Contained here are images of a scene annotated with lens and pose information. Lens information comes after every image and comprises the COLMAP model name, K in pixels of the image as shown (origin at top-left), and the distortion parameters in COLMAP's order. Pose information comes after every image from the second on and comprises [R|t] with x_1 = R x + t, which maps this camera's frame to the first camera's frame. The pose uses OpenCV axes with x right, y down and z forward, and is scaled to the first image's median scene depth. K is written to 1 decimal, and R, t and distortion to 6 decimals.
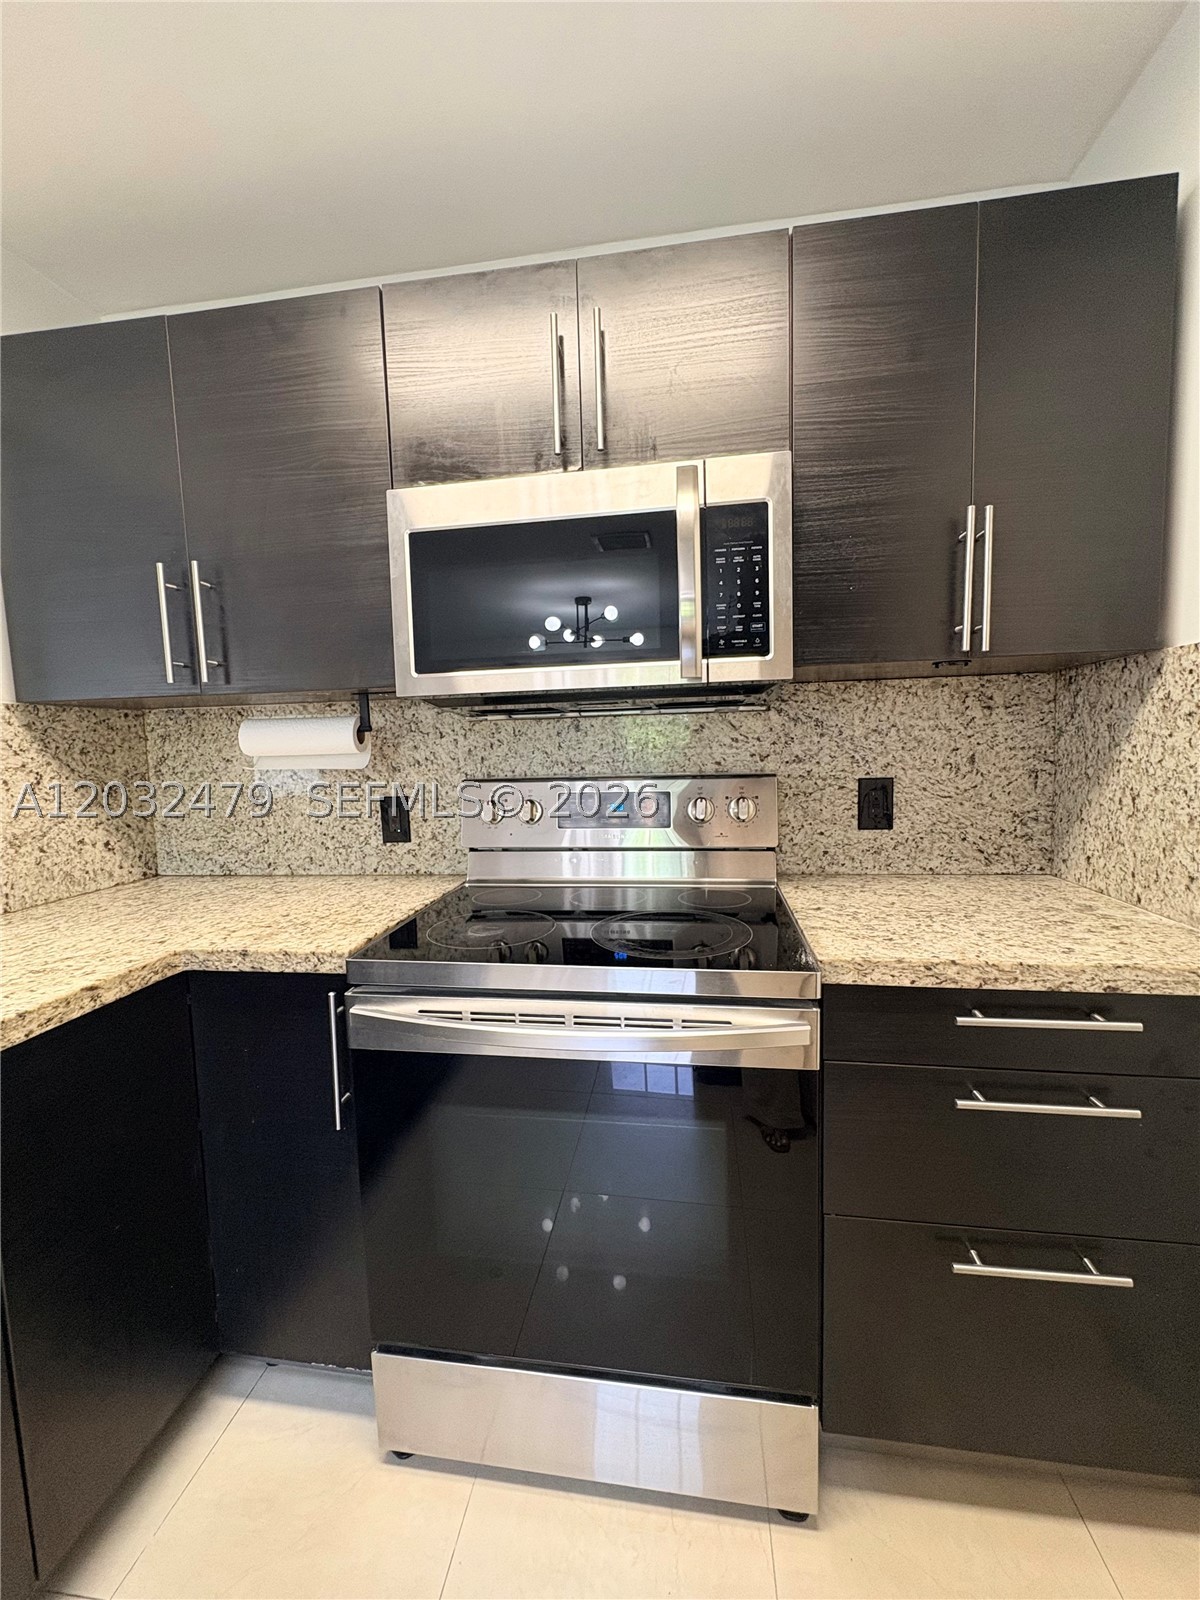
lens RADIAL K [[638.3, 0, 600.0], [0, 638.3, 800.0], [0, 0, 1]] dist [0.001207, -0.000330]
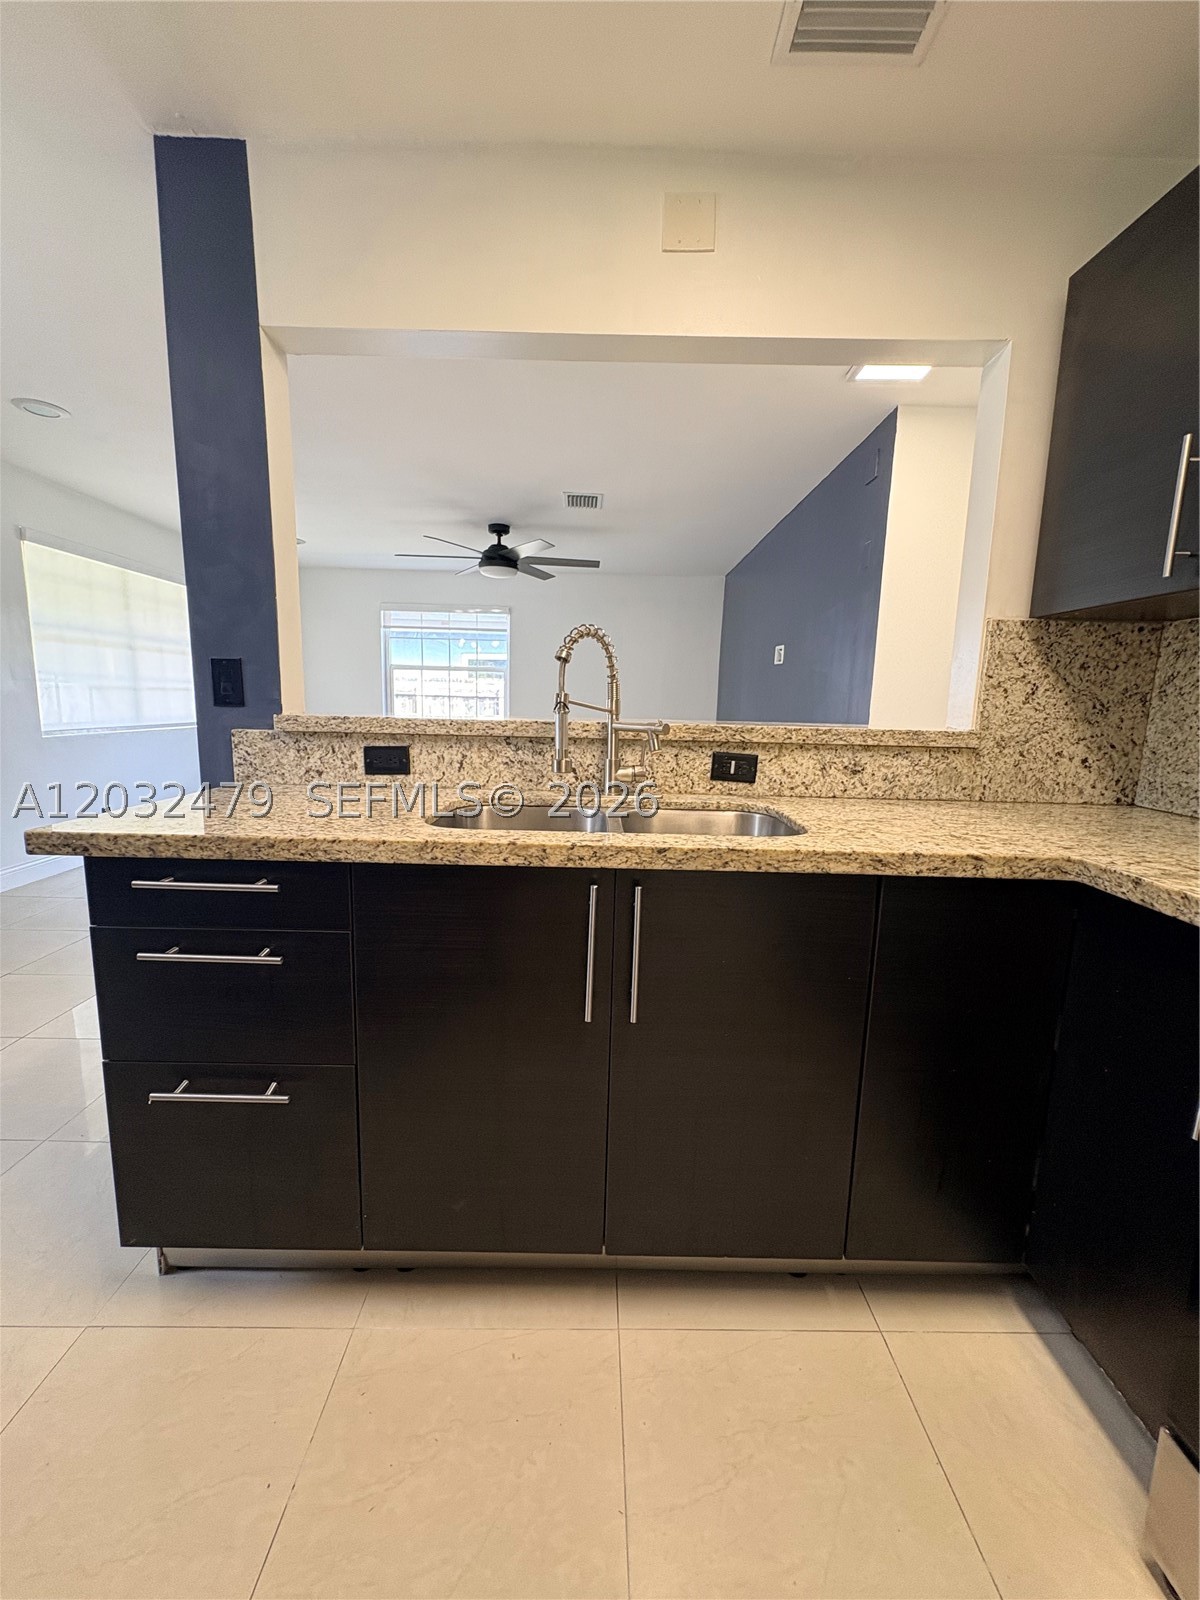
lens RADIAL K [[638.3, 0, 600.0], [0, 638.3, 800.0], [0, 0, 1]] dist [0.001207, -0.000330]
pose [[0.149003, 0.188523, -0.970699, 0.113495], [-0.118807, 0.977960, 0.171696, 0.053924], [0.981674, 0.089743, 0.168117, 0.102555]]
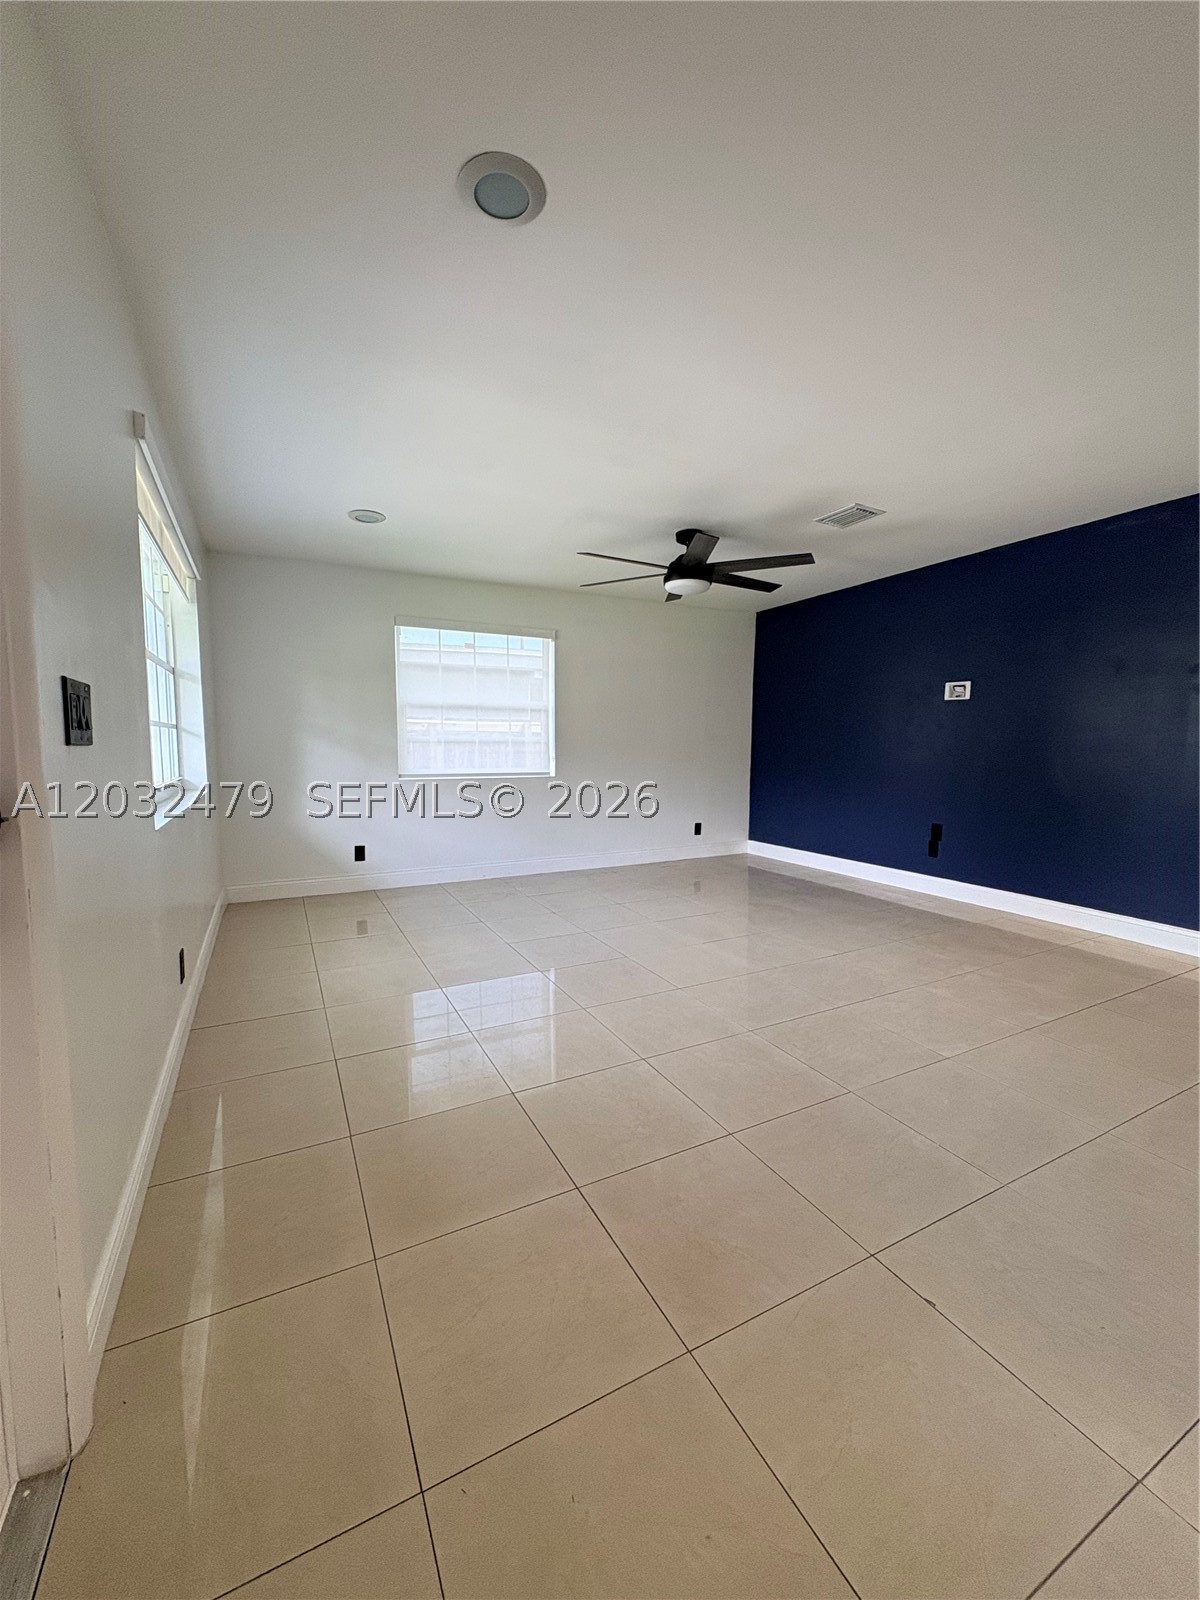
lens RADIAL K [[638.3, 0, 600.0], [0, 638.3, 800.0], [0, 0, 1]] dist [0.001207, -0.000330]
pose [[0.581466, 0.105404, -0.806714, -1.286854], [-0.092355, 0.993714, 0.063270, 0.287753], [0.808312, 0.037715, 0.587545, -1.806210]]
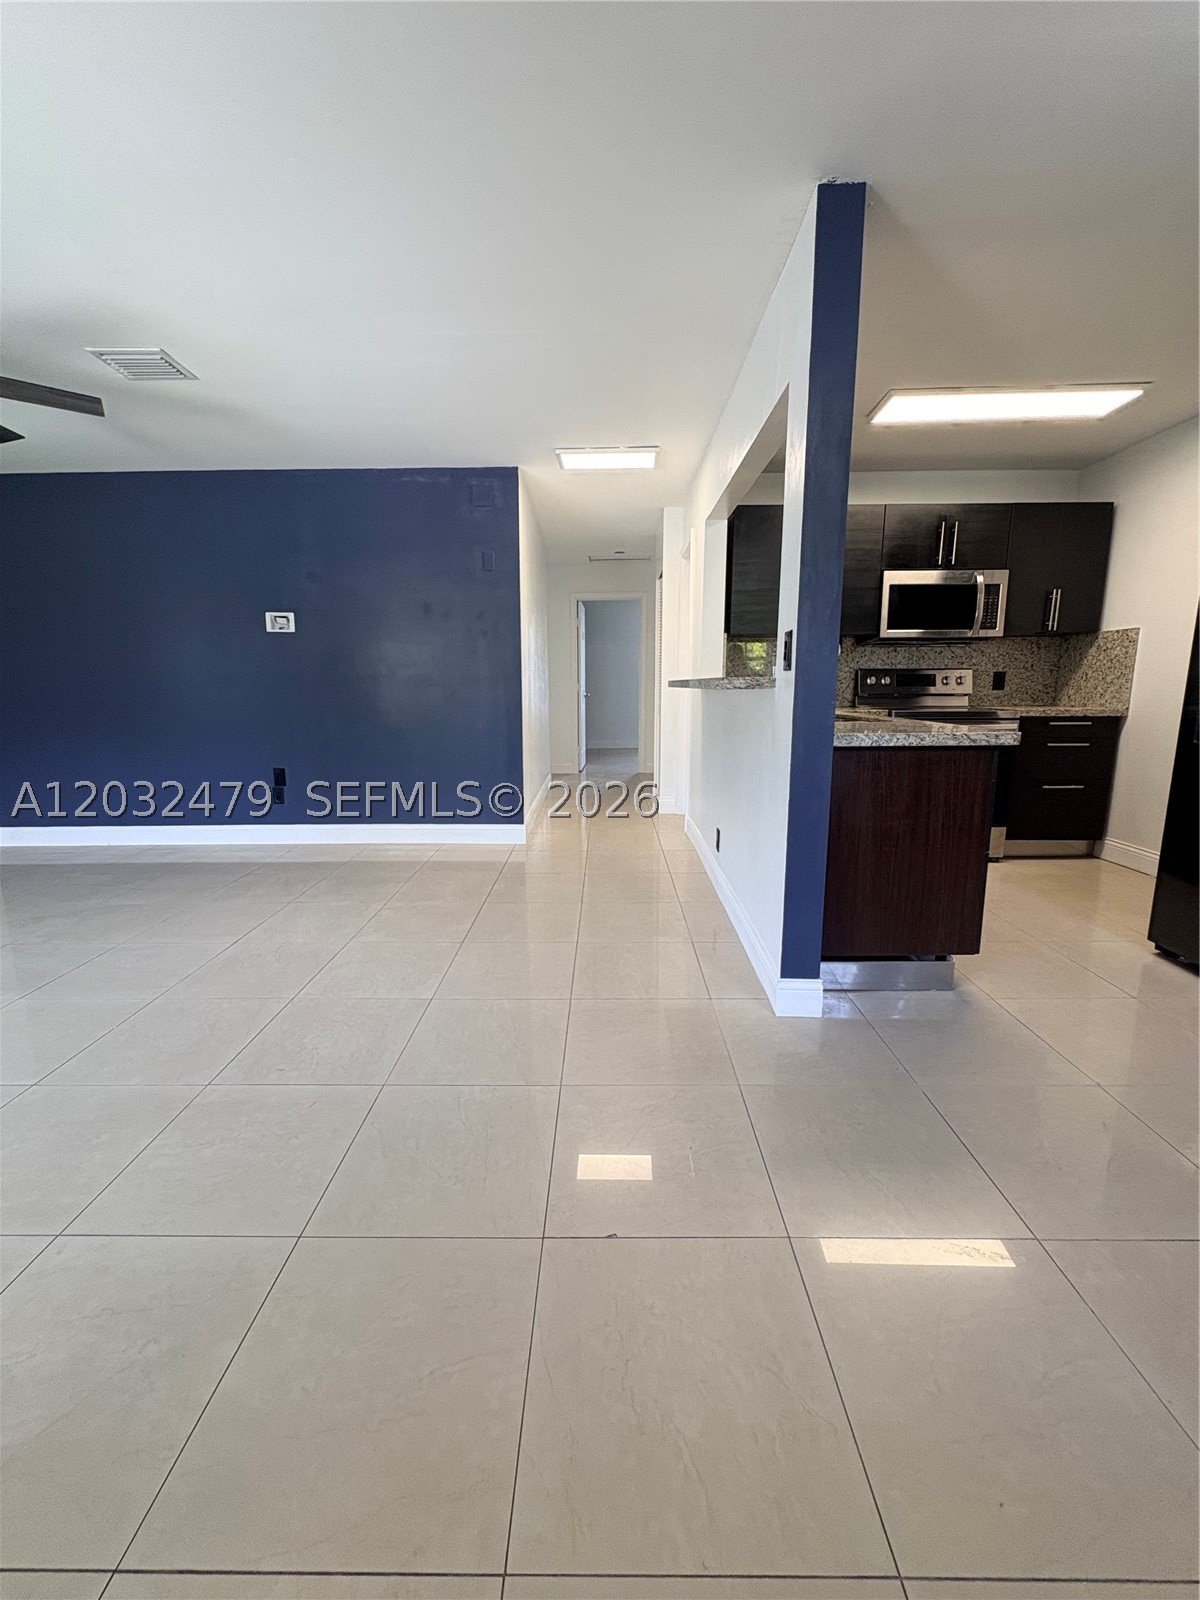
lens RADIAL K [[638.3, 0, 600.0], [0, 638.3, 800.0], [0, 0, 1]] dist [0.001207, -0.000330]
pose [[0.990777, 0.000686, 0.135500, -1.797915], [-0.012724, 0.996040, 0.087996, 0.321256], [-0.134903, -0.088909, 0.986862, -1.696809]]
